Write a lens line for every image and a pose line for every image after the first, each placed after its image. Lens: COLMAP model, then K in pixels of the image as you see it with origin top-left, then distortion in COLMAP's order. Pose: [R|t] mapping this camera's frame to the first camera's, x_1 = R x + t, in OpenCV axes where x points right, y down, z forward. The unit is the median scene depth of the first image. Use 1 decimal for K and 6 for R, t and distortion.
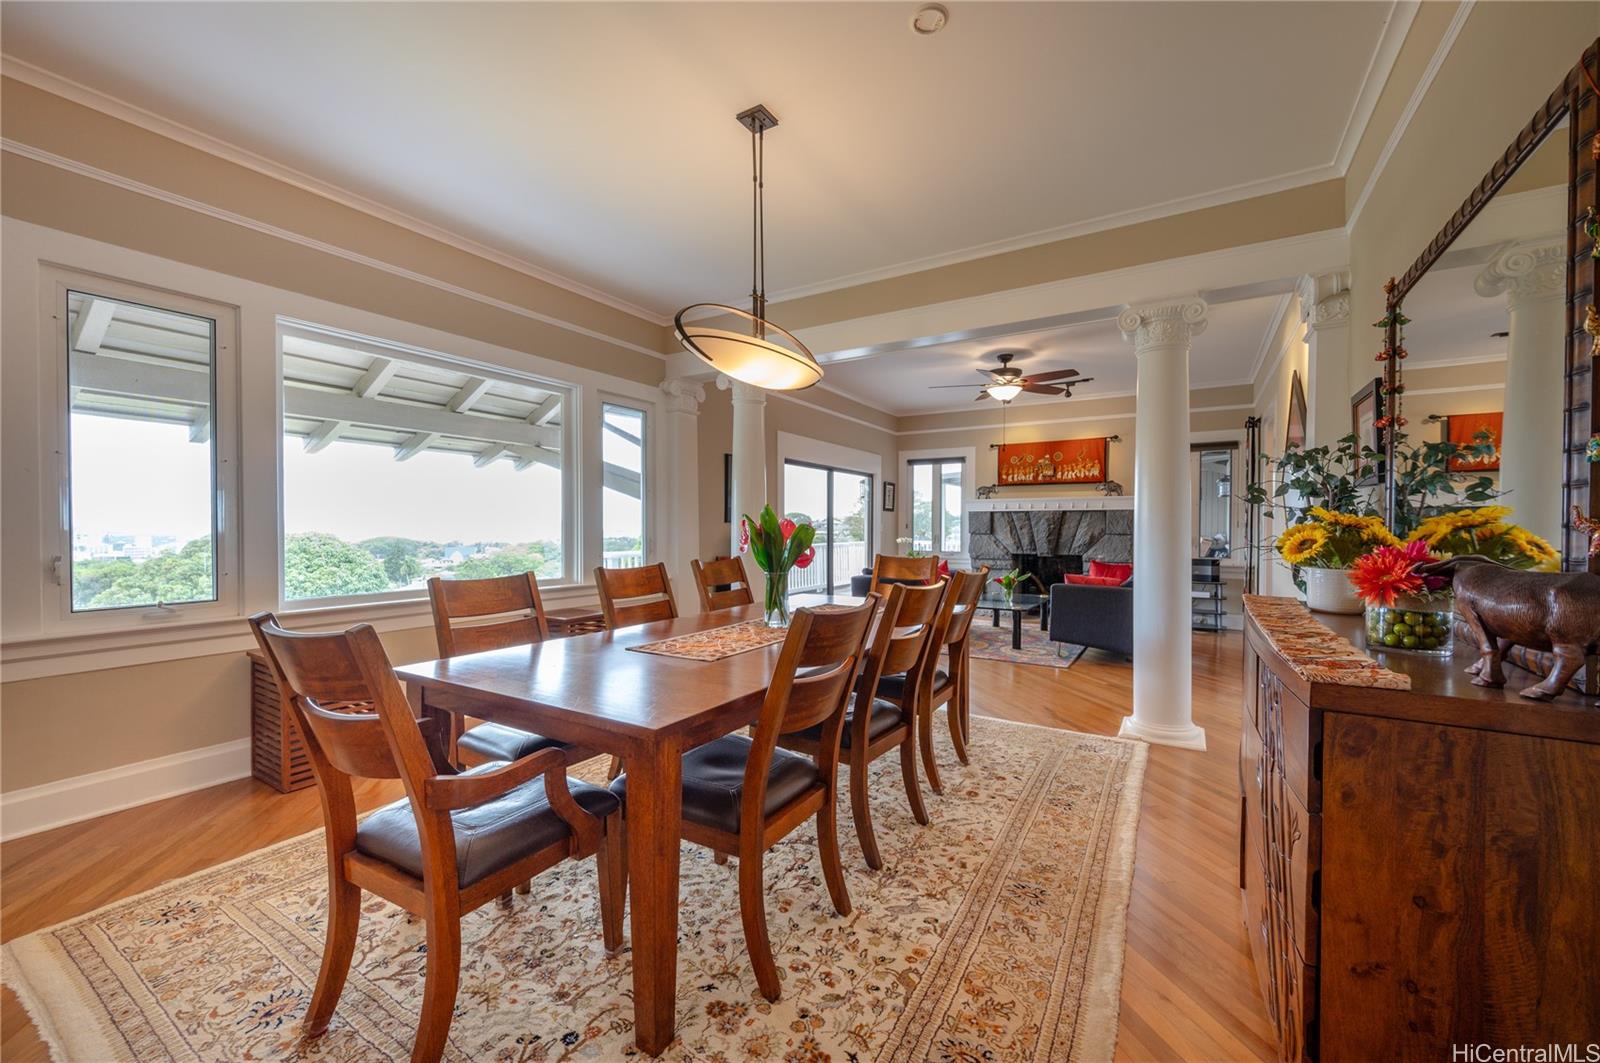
lens RADIAL K [[645.7, 0, 794.7], [0, 645.7, 532.5], [0, 0, 1]] dist [0.000157, -0.000409]
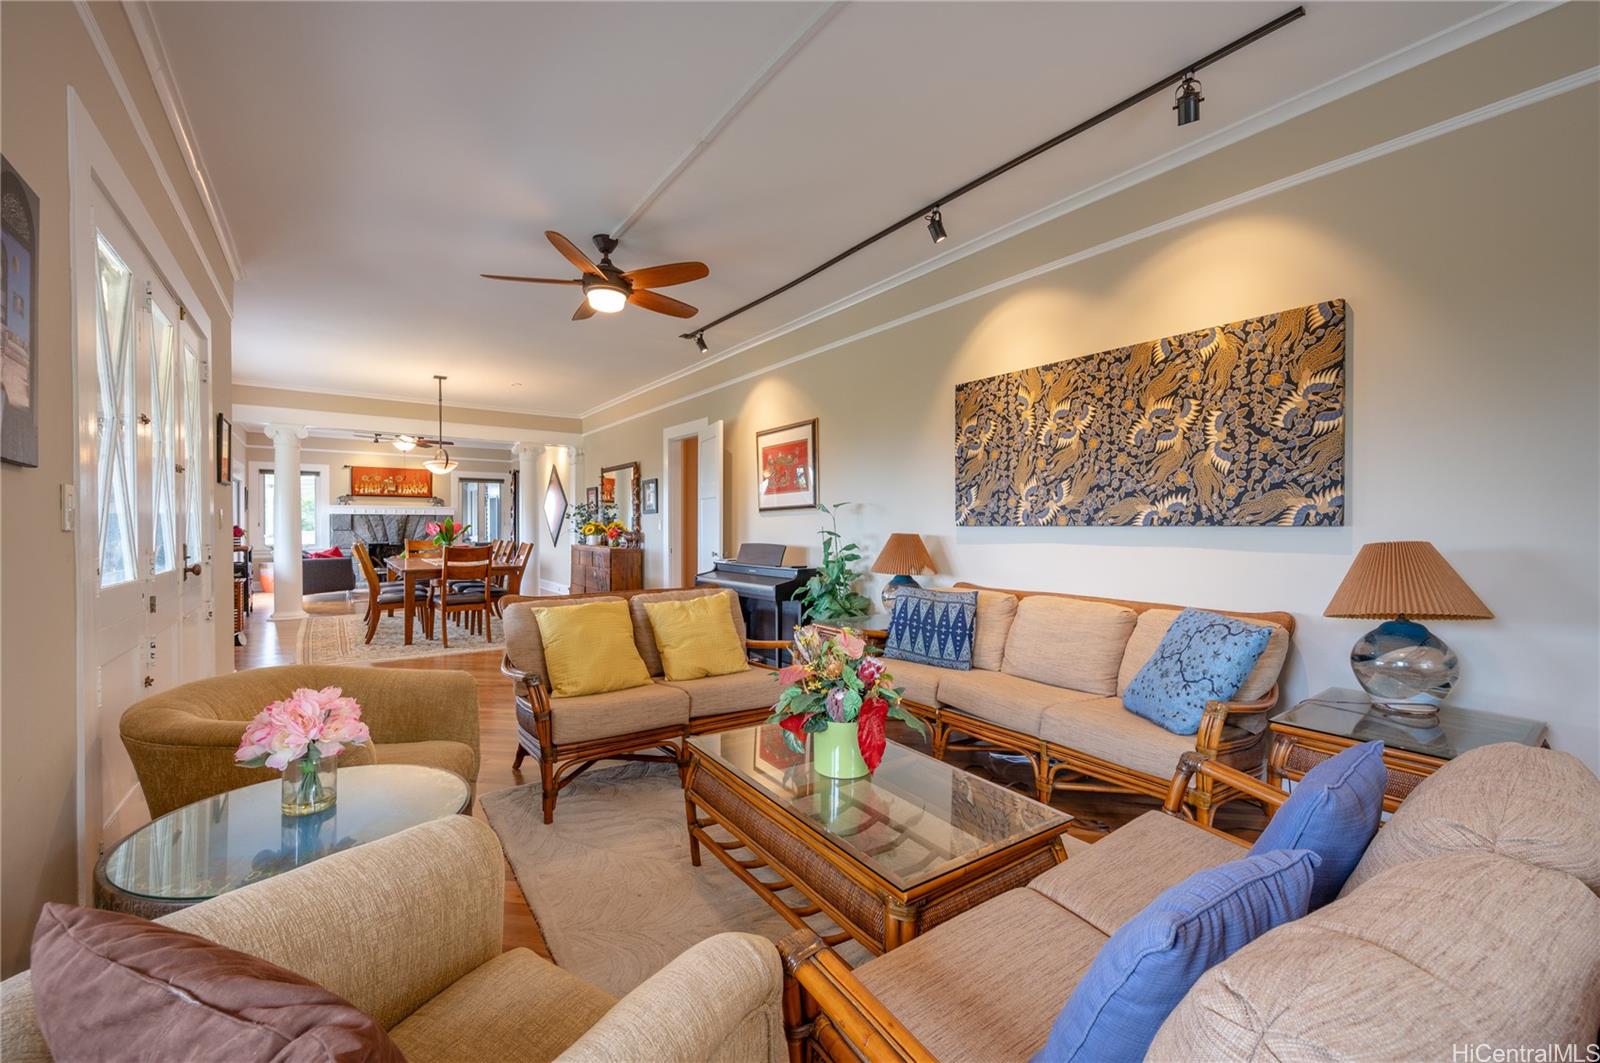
lens RADIAL K [[645.7, 0, 798.9], [0, 645.7, 527.1], [0, 0, 1]] dist [0.000157, -0.000409]
pose [[0.387576, -0.004746, 0.921826, -0.613660], [0.006072, 0.999978, 0.002596, -0.002196], [-0.921818, 0.004591, 0.387596, -0.442066]]
